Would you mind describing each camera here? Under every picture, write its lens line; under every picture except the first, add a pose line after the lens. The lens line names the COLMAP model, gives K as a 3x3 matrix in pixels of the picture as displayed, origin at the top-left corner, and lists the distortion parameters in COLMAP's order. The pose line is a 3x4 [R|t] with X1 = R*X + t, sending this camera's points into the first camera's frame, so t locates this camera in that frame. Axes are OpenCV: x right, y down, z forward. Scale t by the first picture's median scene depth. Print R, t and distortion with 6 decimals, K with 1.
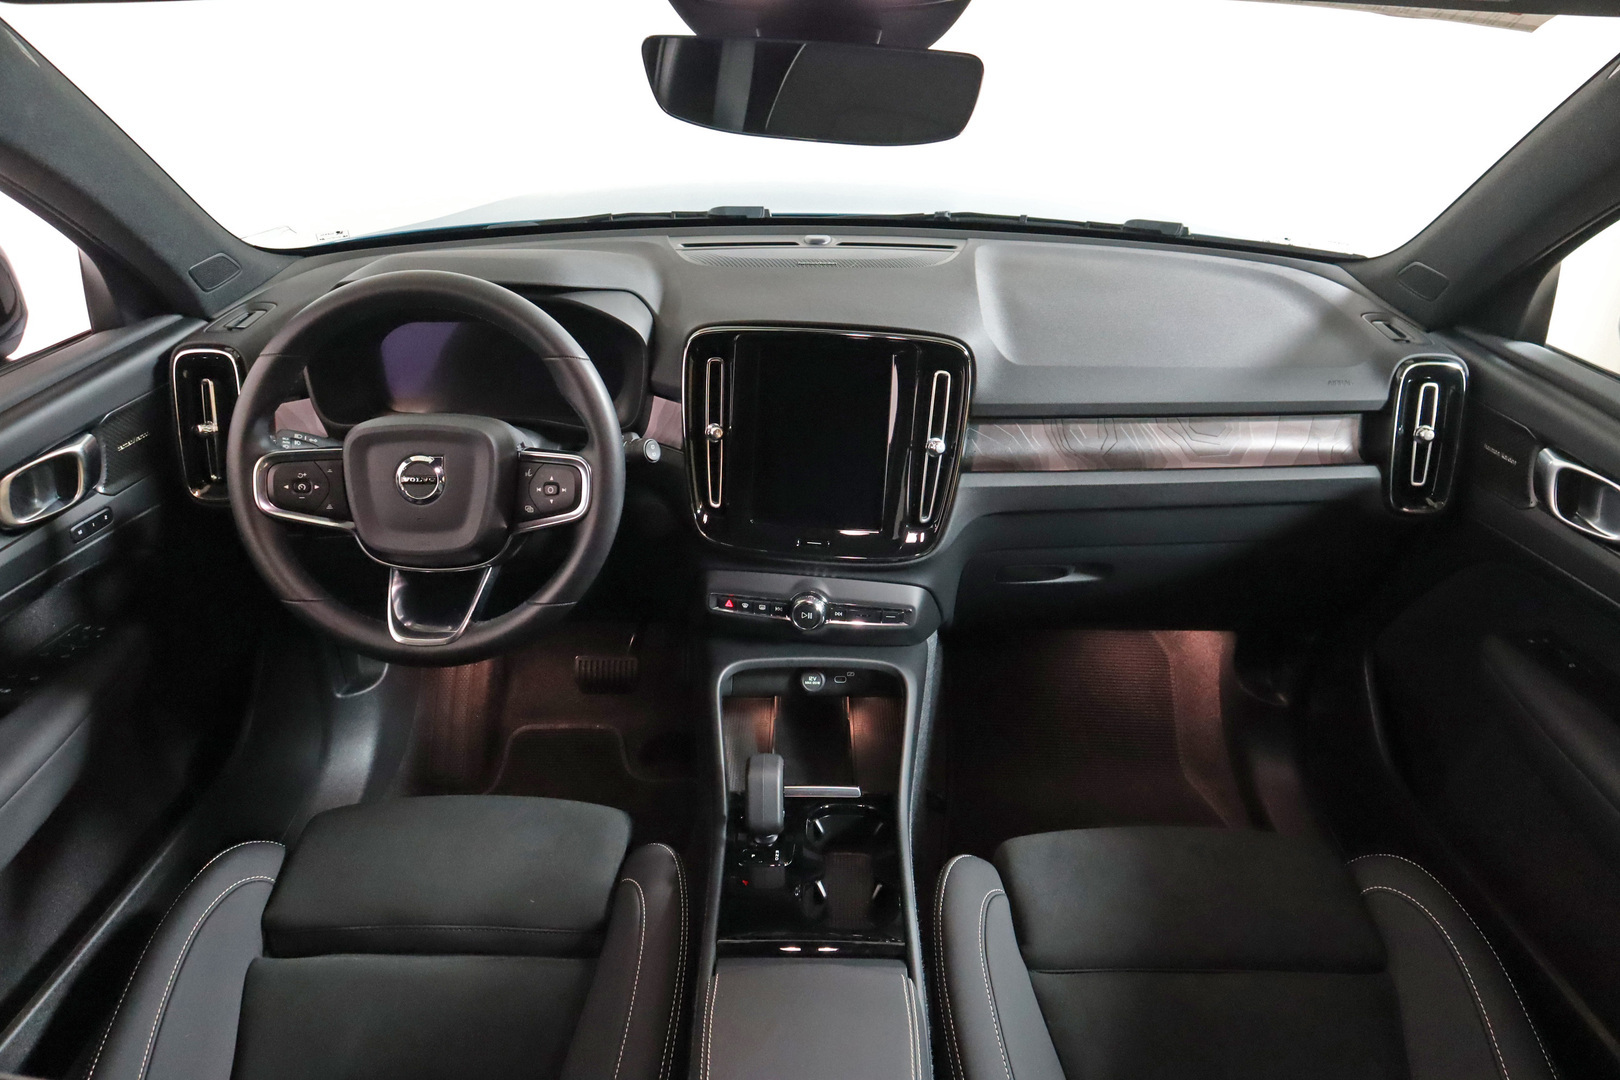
lens RADIAL K [[1097.3, 0, 810.0], [0, 1097.3, 540.0], [0, 0, 1]] dist [-0.004793, 0.000115]
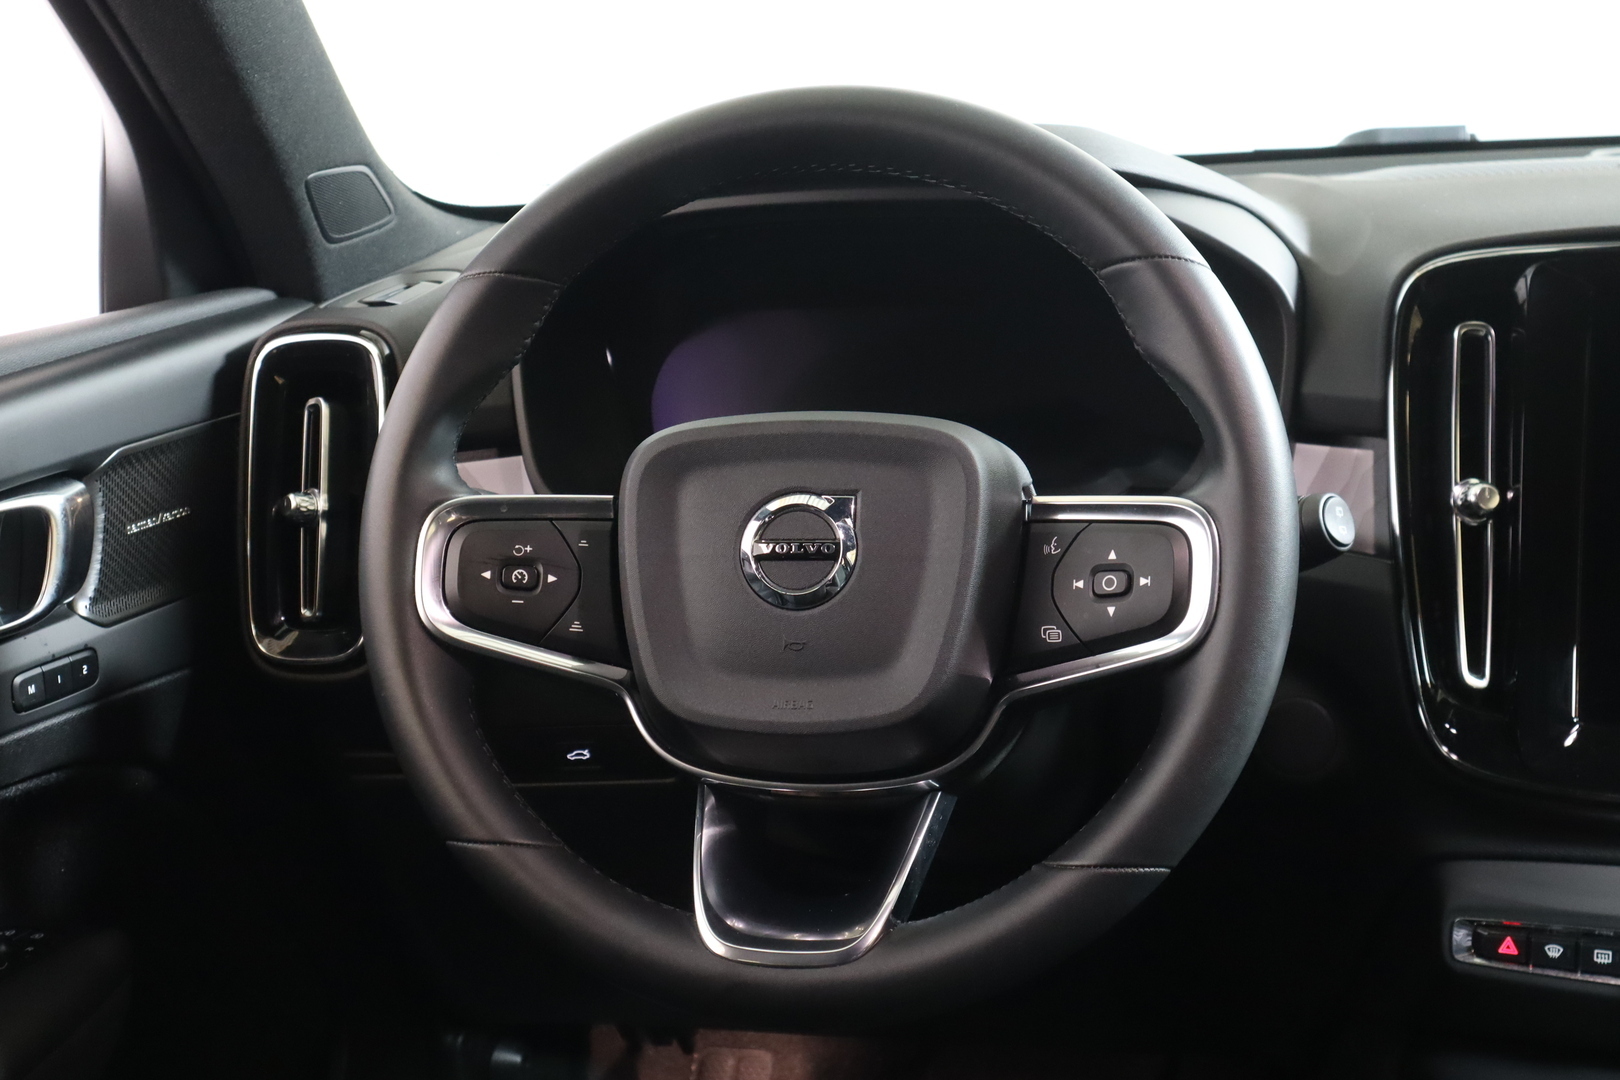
lens RADIAL K [[2137.8, 0, 810.0], [0, 2137.8, 540.0], [0, 0, 1]] dist [-0.004882, -0.036380]
pose [[0.976522, -0.007543, -0.215286, -0.169587], [-0.047917, 0.966744, -0.251218, 0.135284], [0.210021, 0.255636, 0.943685, 0.231360]]
